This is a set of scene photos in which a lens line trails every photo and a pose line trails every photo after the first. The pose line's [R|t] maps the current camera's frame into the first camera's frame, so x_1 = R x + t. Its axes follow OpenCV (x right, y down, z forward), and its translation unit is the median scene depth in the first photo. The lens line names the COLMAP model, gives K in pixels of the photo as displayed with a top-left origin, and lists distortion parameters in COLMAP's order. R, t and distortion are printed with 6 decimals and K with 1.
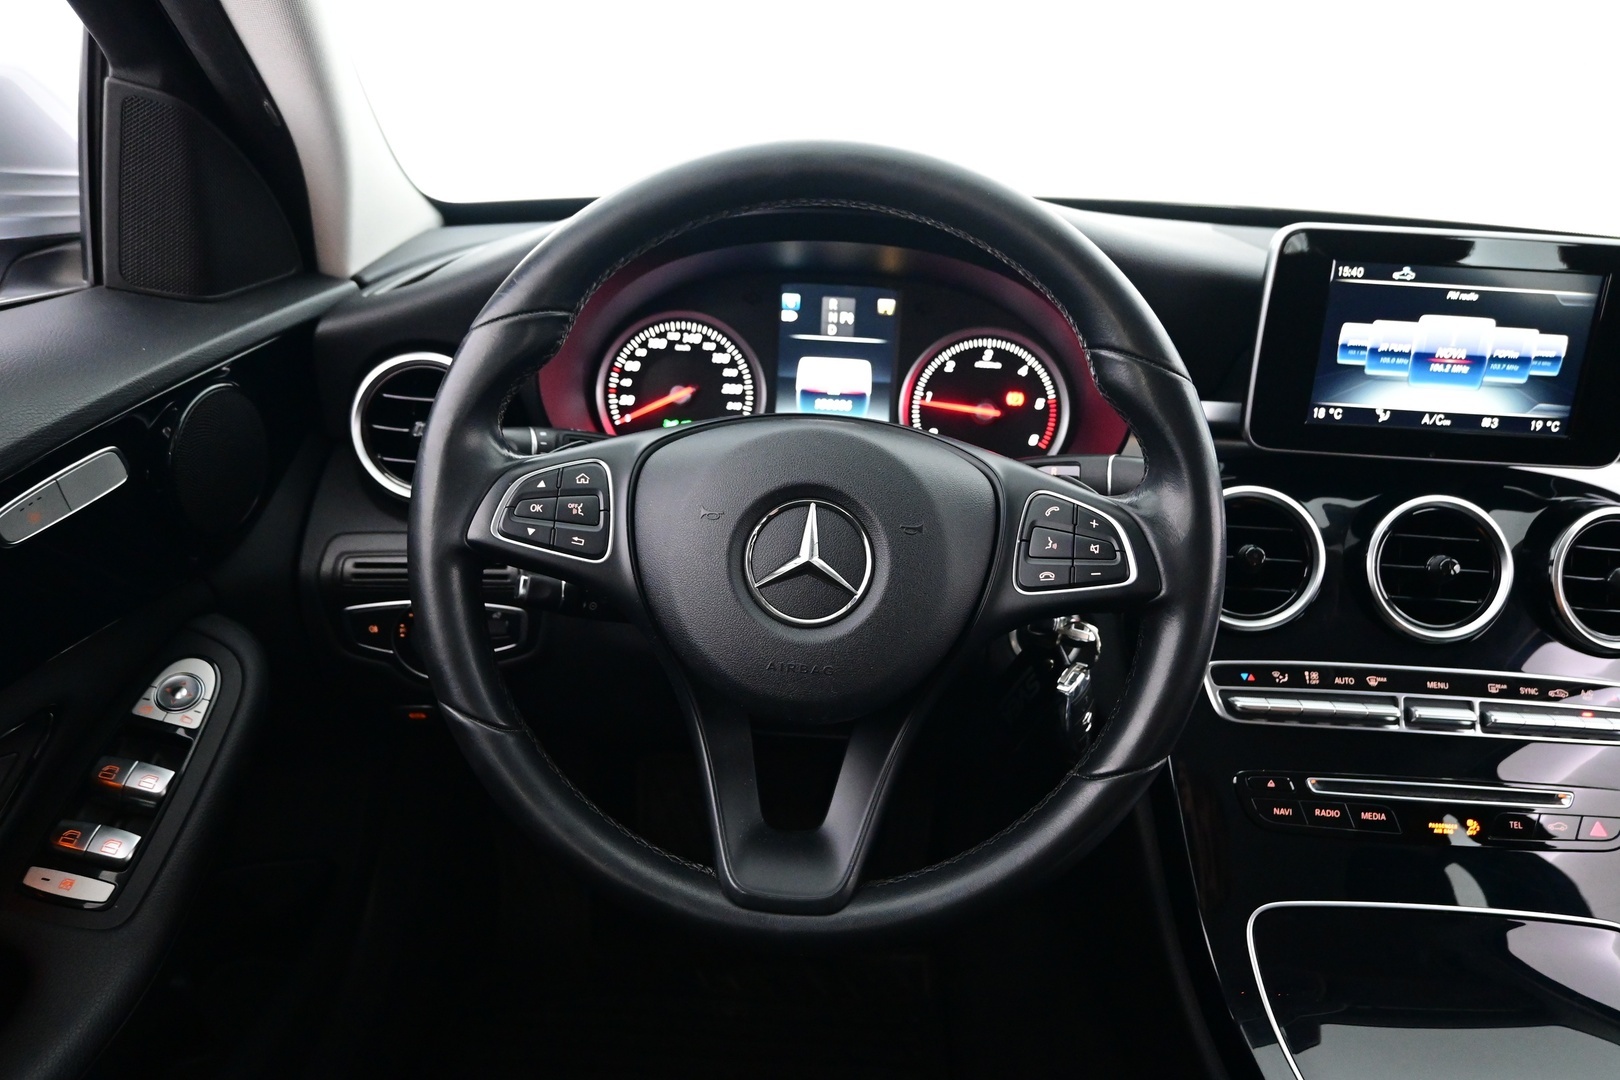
lens RADIAL K [[1190.6, 0, 824.1], [0, 1190.6, 537.3], [0, 0, 1]] dist [0.007900, -0.014708]
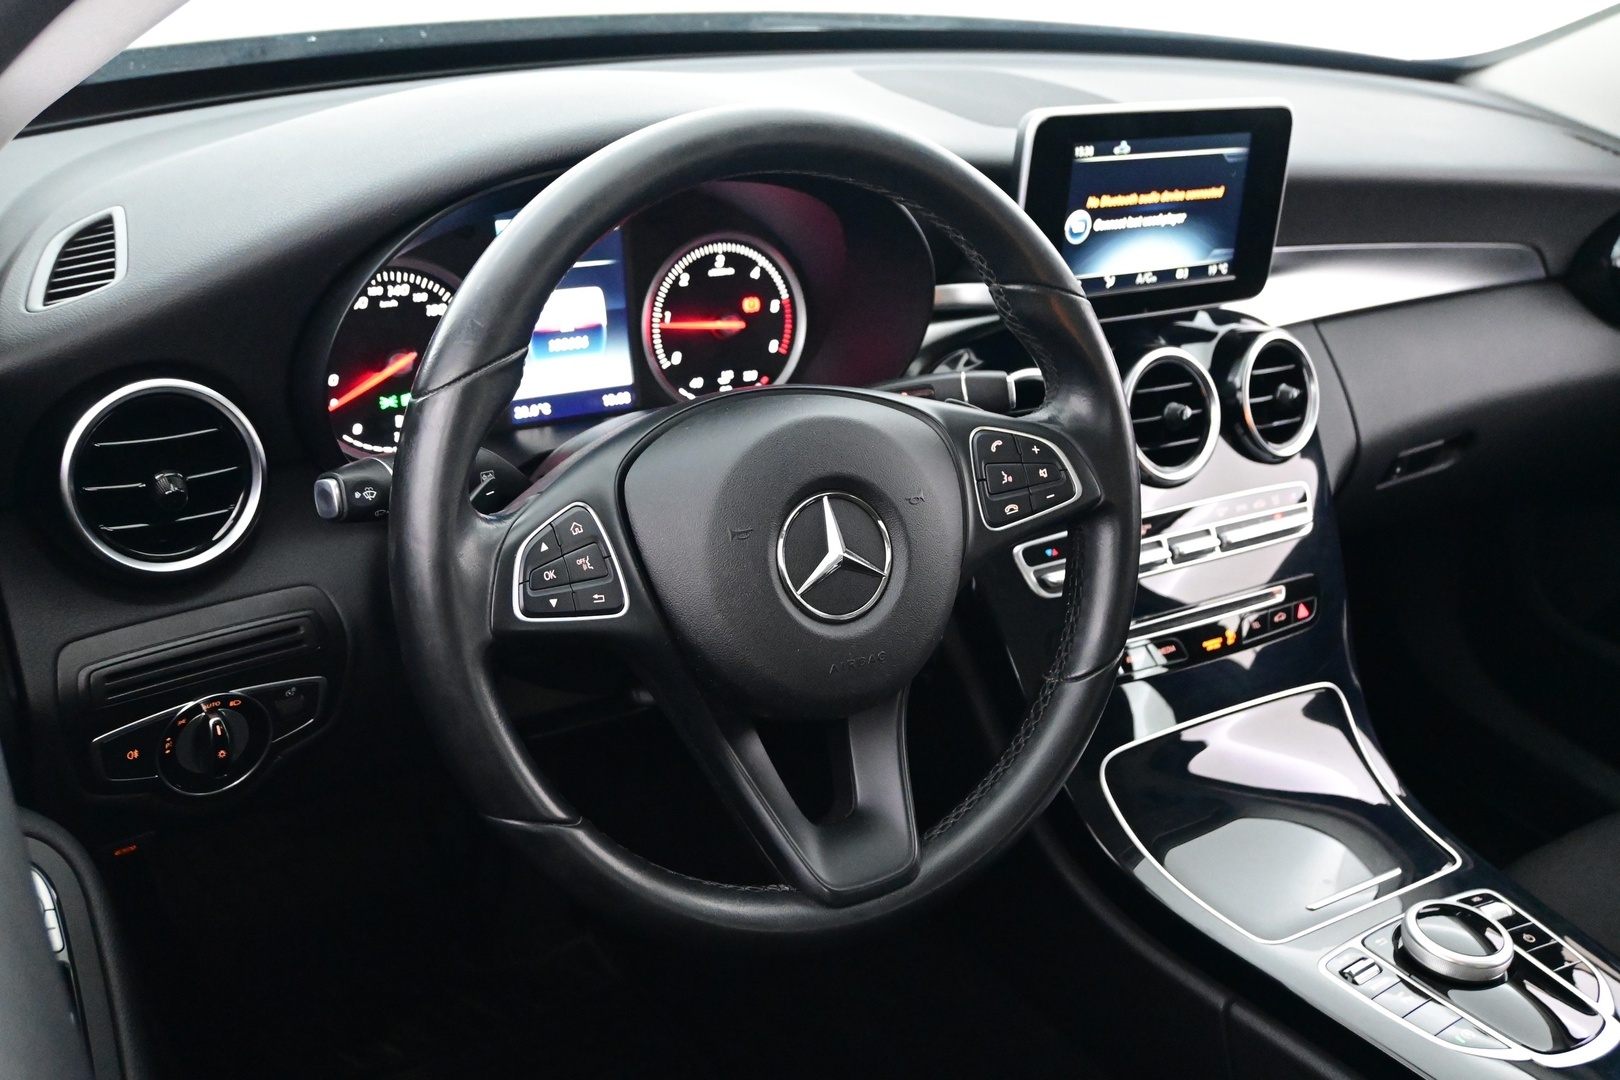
lens RADIAL K [[1686.0, 0, 805.1], [0, 1686.0, 542.5], [0, 0, 1]] dist [0.001113, 0.000000]
pose [[0.816228, -0.225382, 0.531954, -0.607938], [0.157705, 0.972718, 0.170146, -0.176627], [-0.555789, -0.054987, 0.829503, -0.102468]]
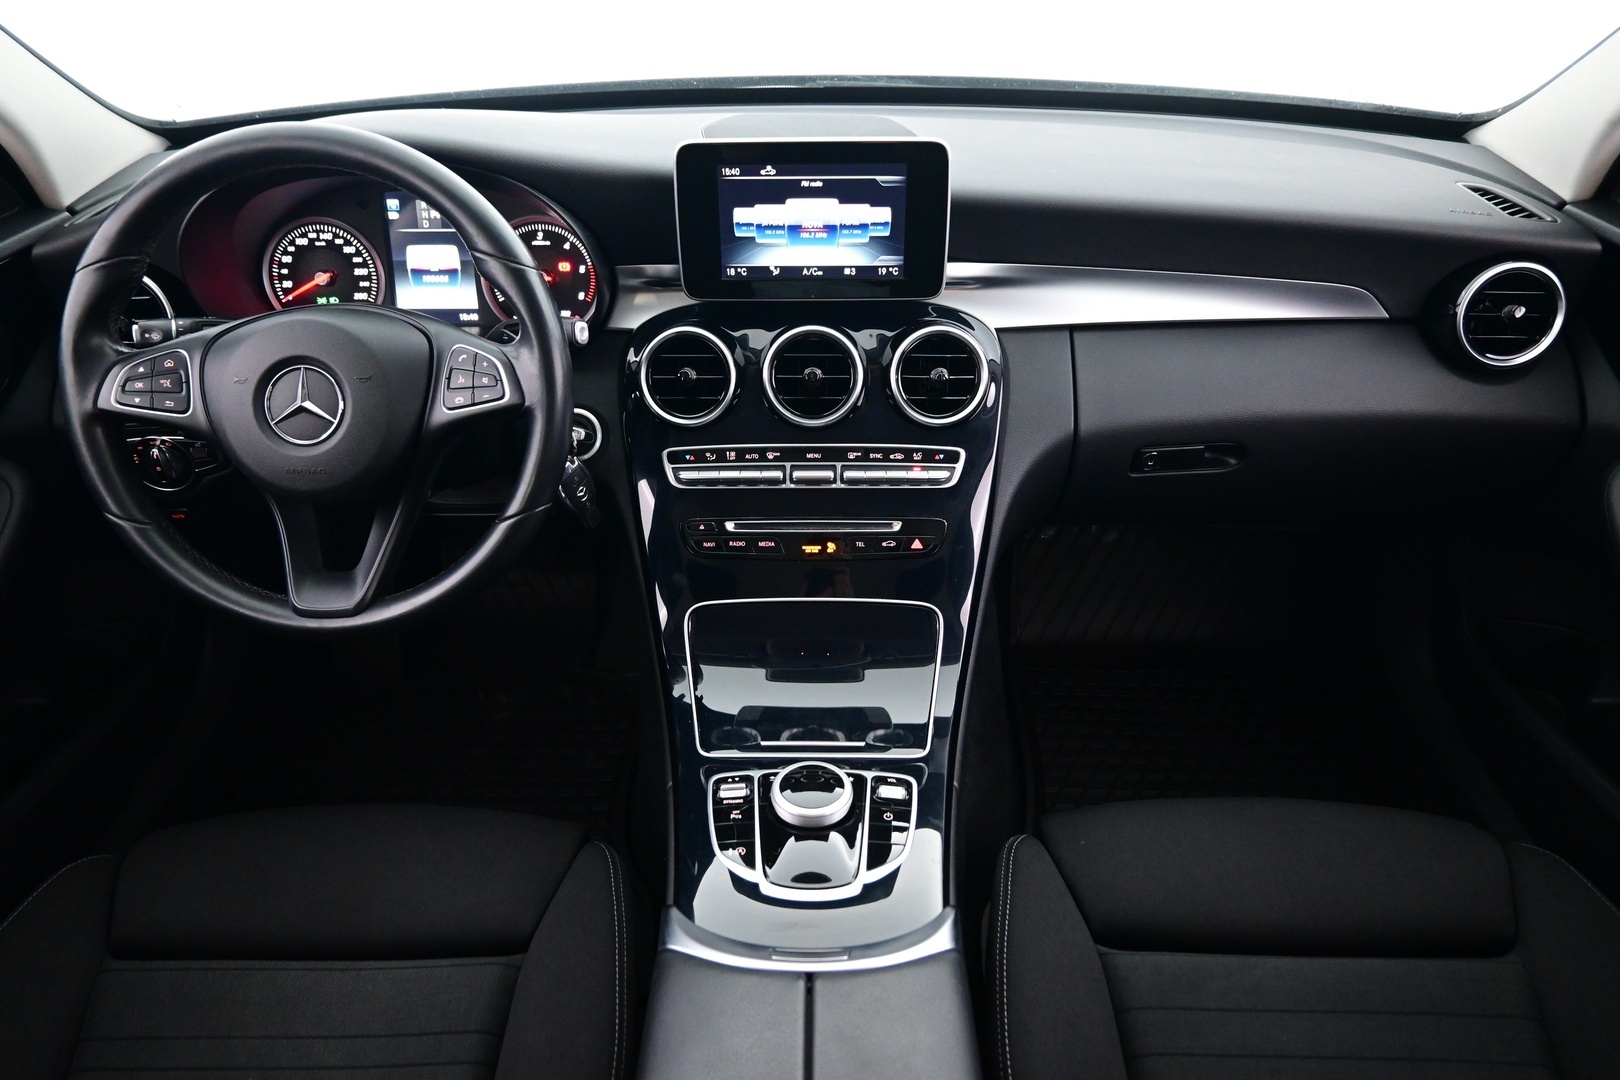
lens RADIAL K [[1160.2, 0, 845.9], [0, 1160.2, 531.1], [0, 0, 1]] dist [0.001738, -0.001816]
pose [[0.998259, -0.058156, -0.009871, 0.559018], [0.058986, 0.985683, 0.157952, -0.008879], [0.000544, -0.158259, 0.987397, -0.436692]]
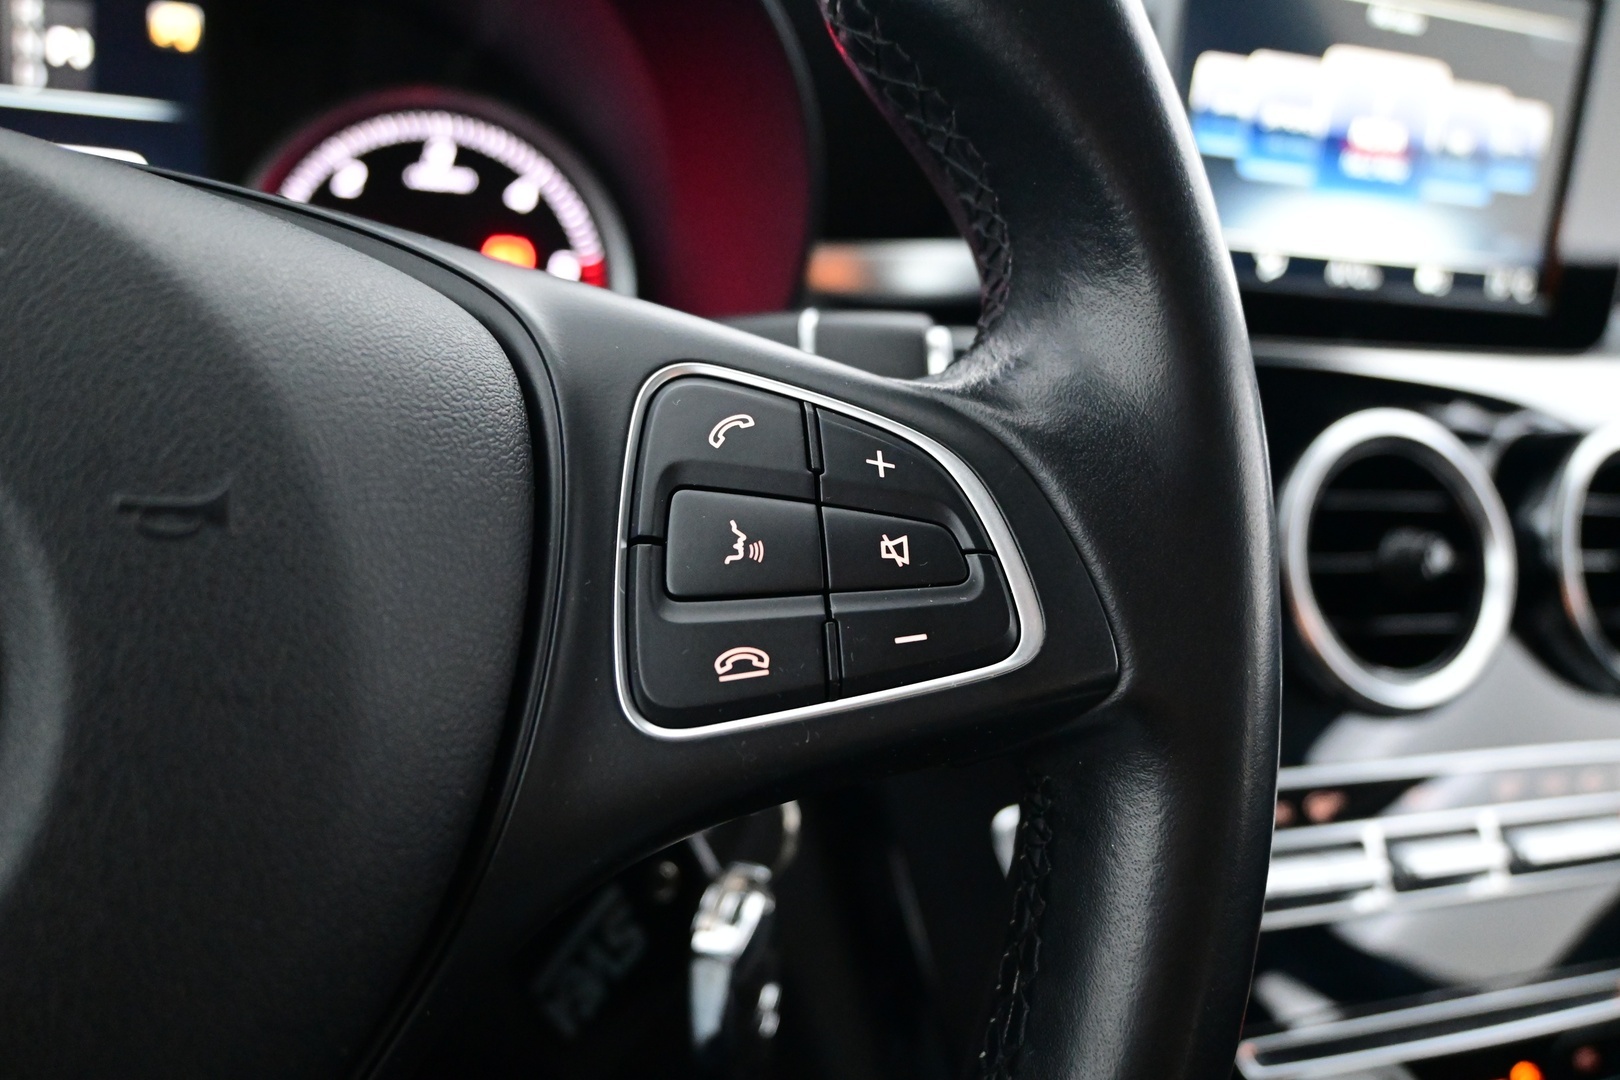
lens RADIAL K [[1369.4, 0, 808.6], [0, 1369.4, 529.4], [0, 0, 1]] dist [-0.004193, 0.000789]
pose [[0.917623, -0.060193, 0.392869, 0.064963], [0.077951, 0.996524, -0.029388, 0.010197], [-0.389734, 0.057591, 0.919125, 0.569676]]
